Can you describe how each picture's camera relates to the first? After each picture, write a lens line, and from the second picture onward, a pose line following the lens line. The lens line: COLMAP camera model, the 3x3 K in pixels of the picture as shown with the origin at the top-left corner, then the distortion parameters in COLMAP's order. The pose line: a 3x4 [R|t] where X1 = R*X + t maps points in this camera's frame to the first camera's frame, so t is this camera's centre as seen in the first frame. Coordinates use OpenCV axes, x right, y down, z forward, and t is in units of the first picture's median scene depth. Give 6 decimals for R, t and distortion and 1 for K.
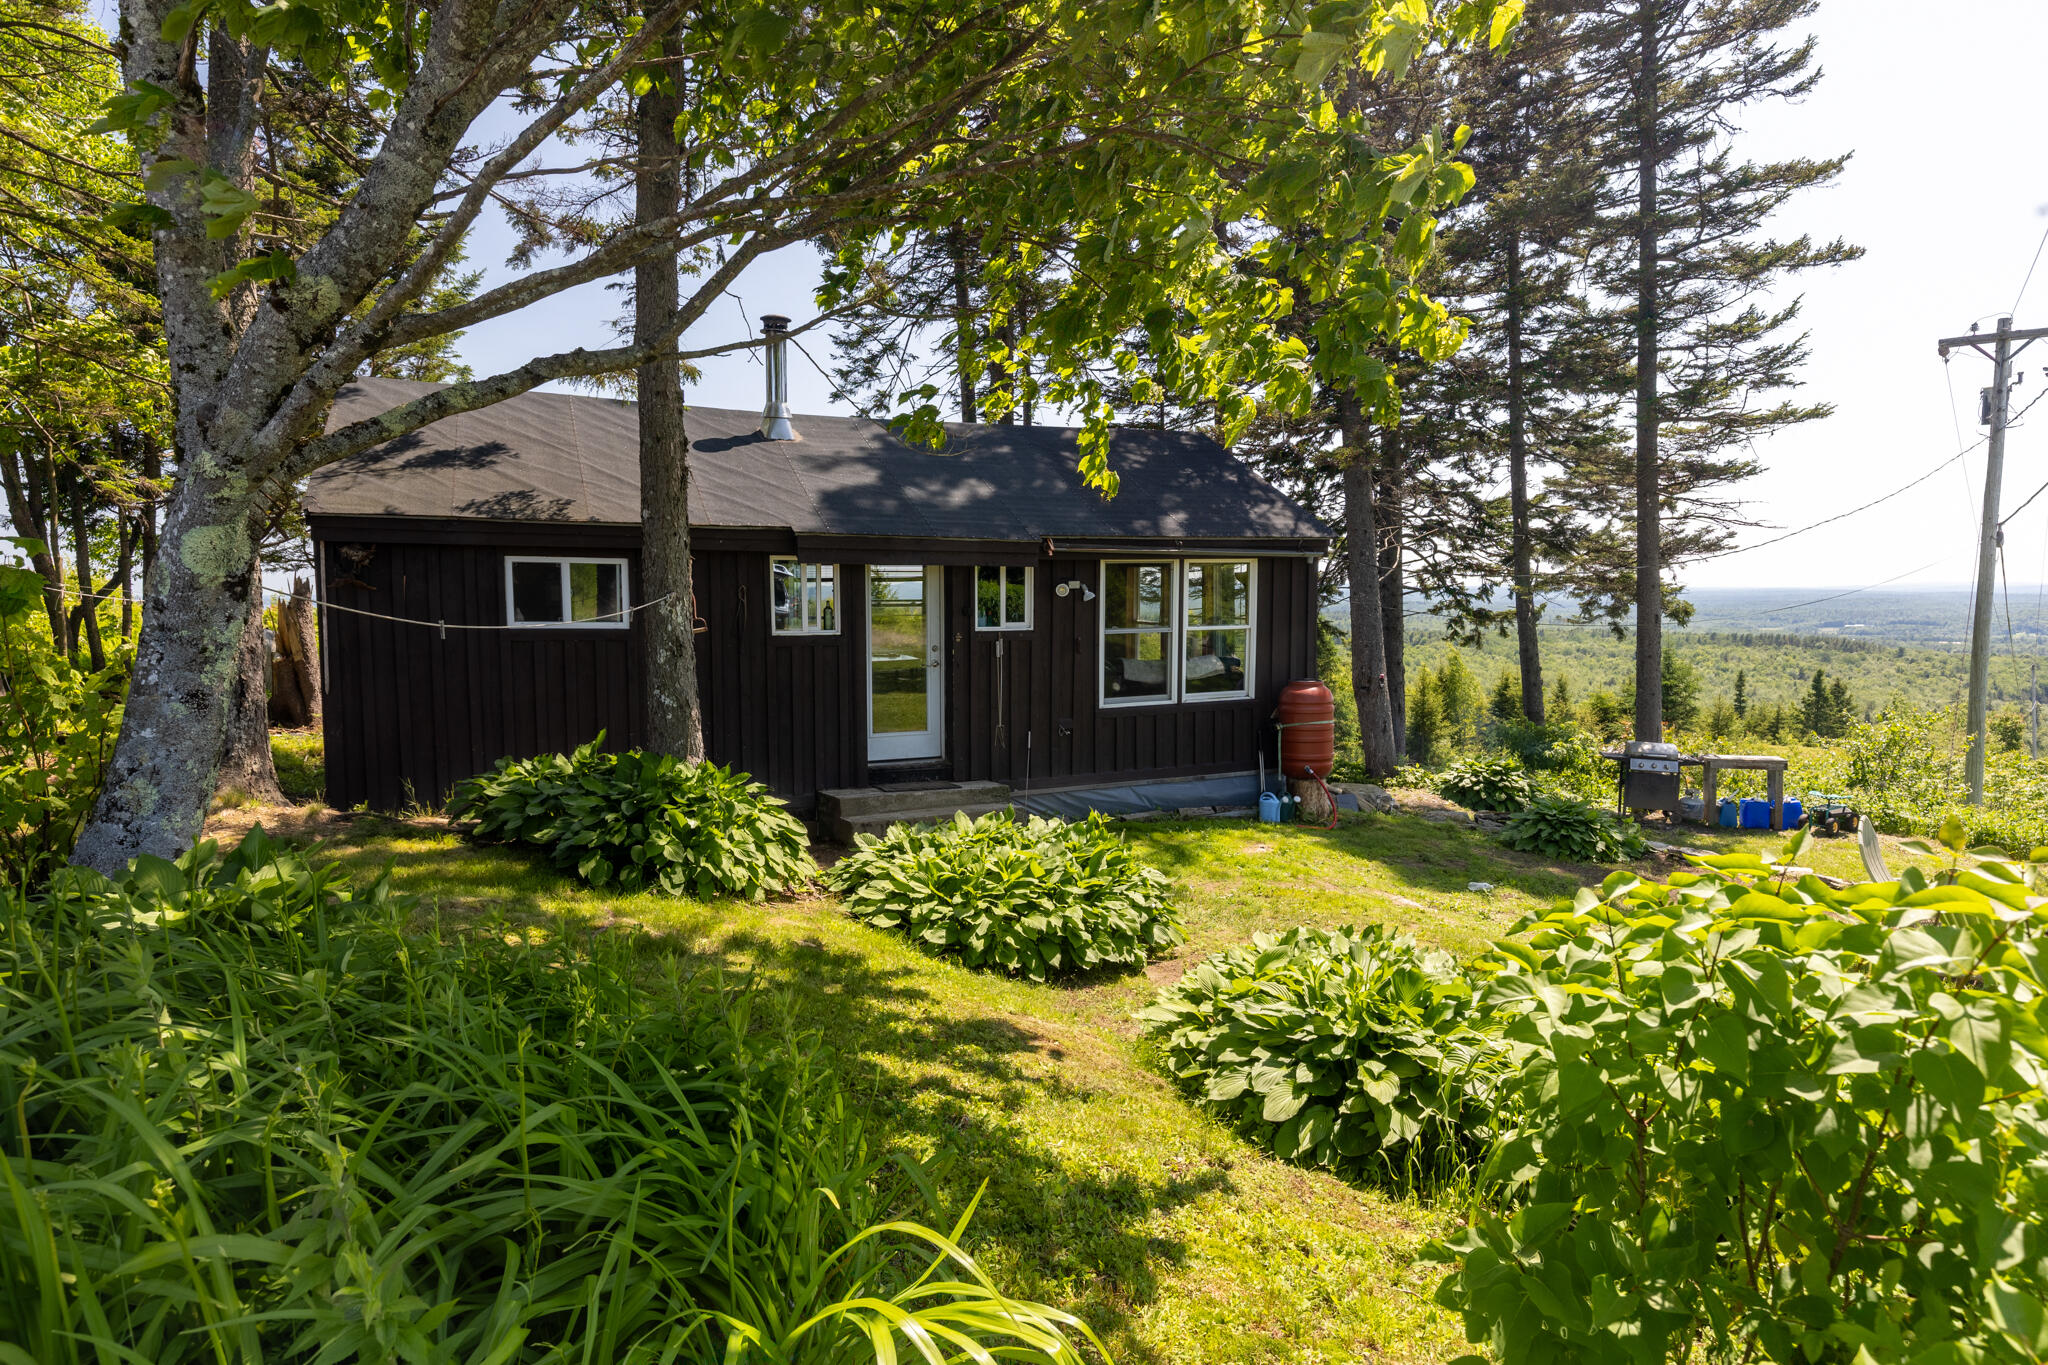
lens RADIAL K [[1160.4, 0, 1024.0], [0, 1160.4, 682.5], [0, 0, 1]] dist [0.003478, -0.001037]
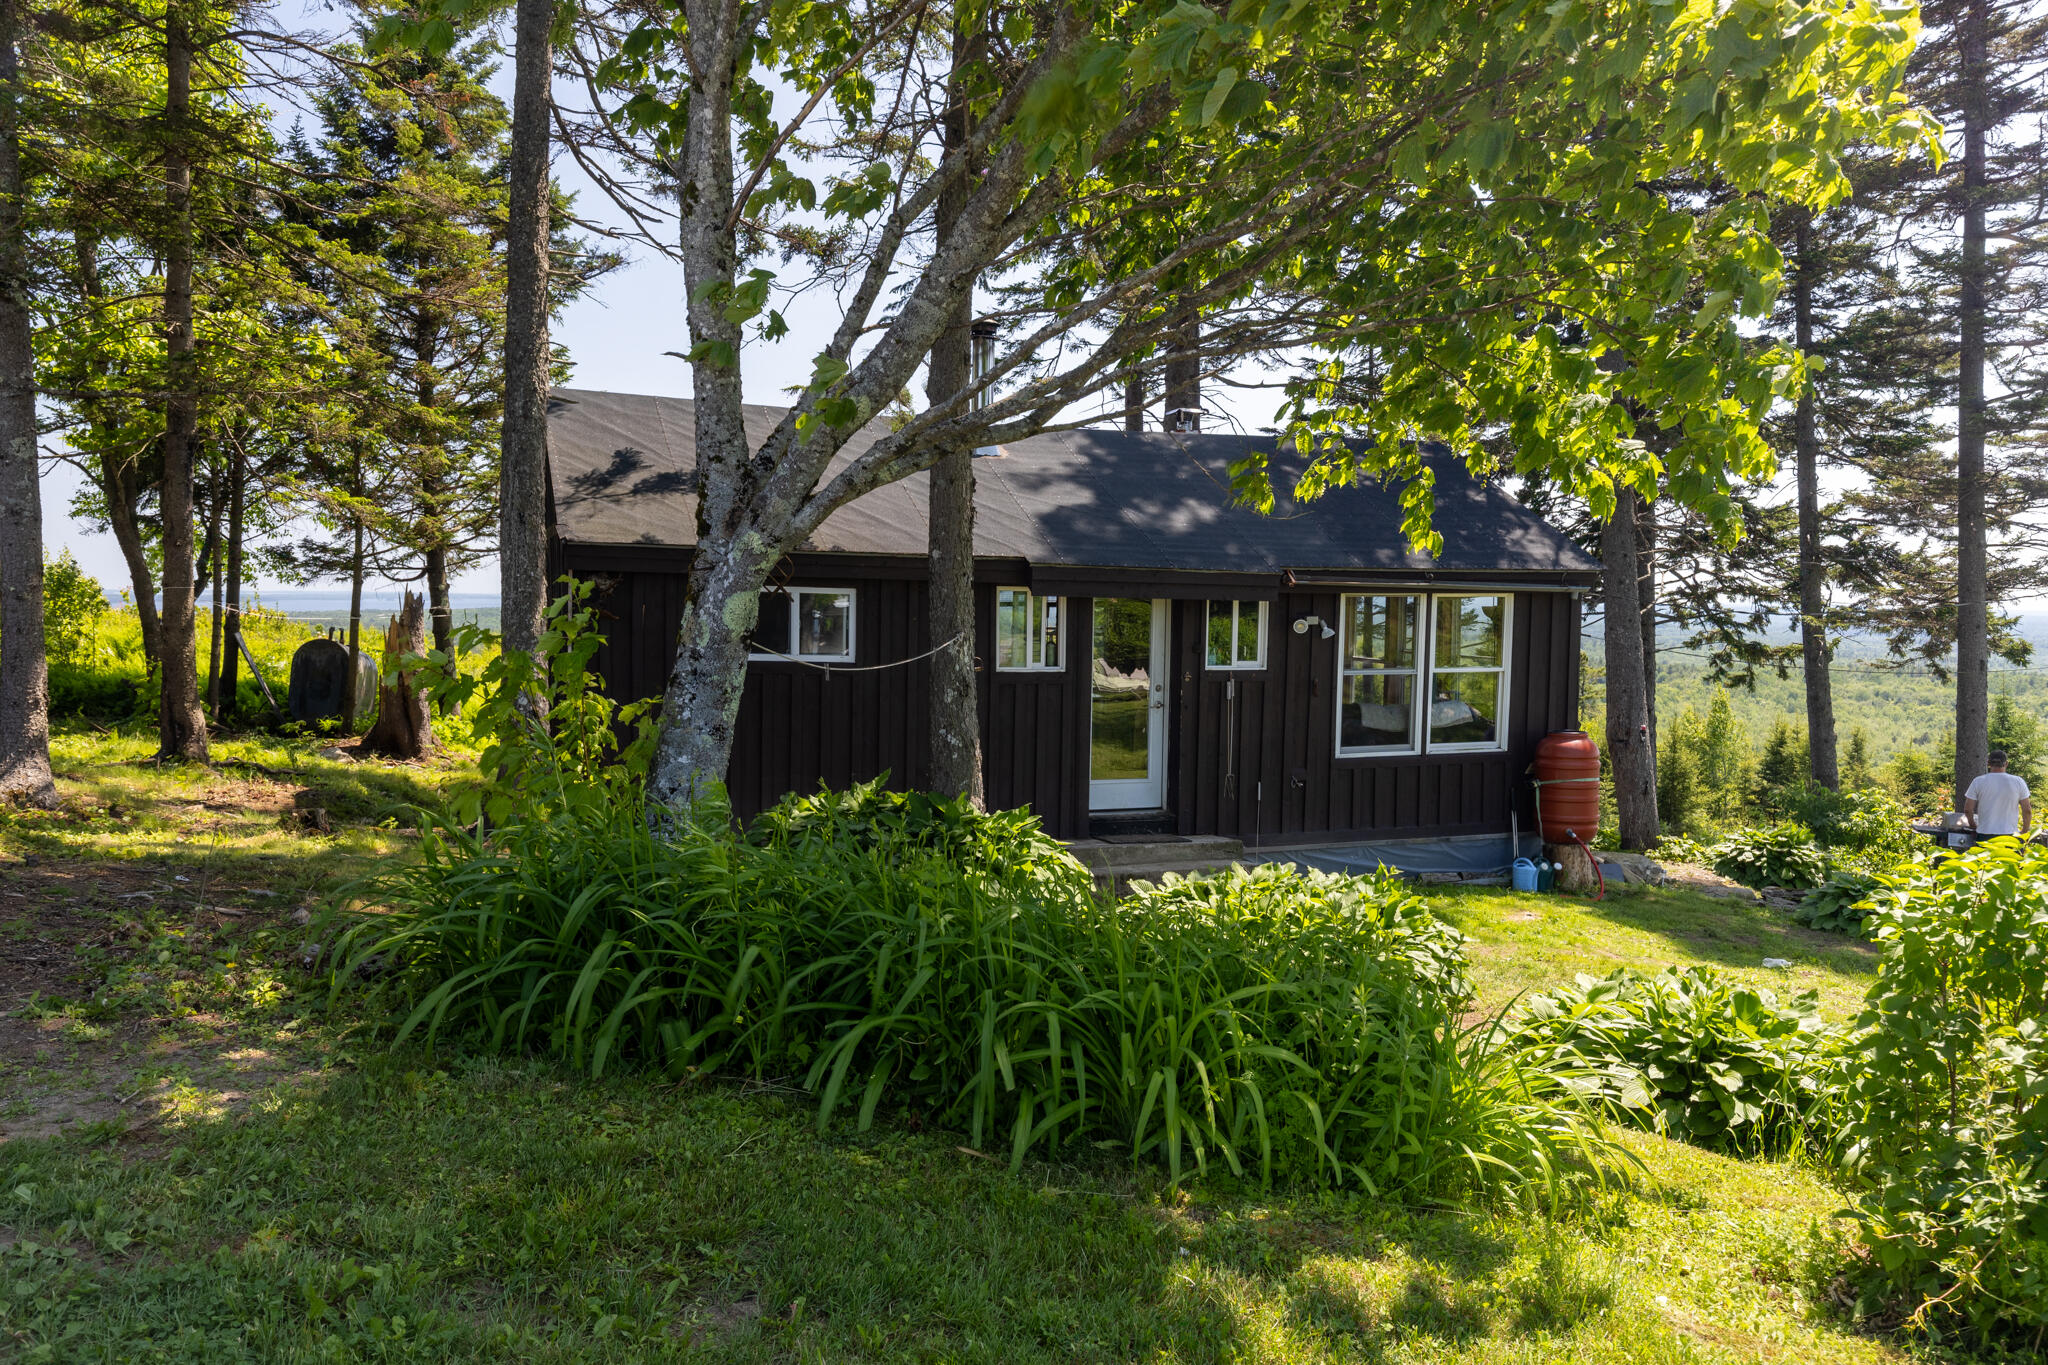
lens RADIAL K [[1540.7, 0, 1024.0], [0, 1540.7, 682.5], [0, 0, 1]] dist [-0.004868, 0.012870]
pose [[0.997973, 0.019057, -0.060717, -0.097432], [-0.020604, 0.999476, -0.024960, -0.001379], [0.060210, 0.026161, 0.997843, -0.189579]]
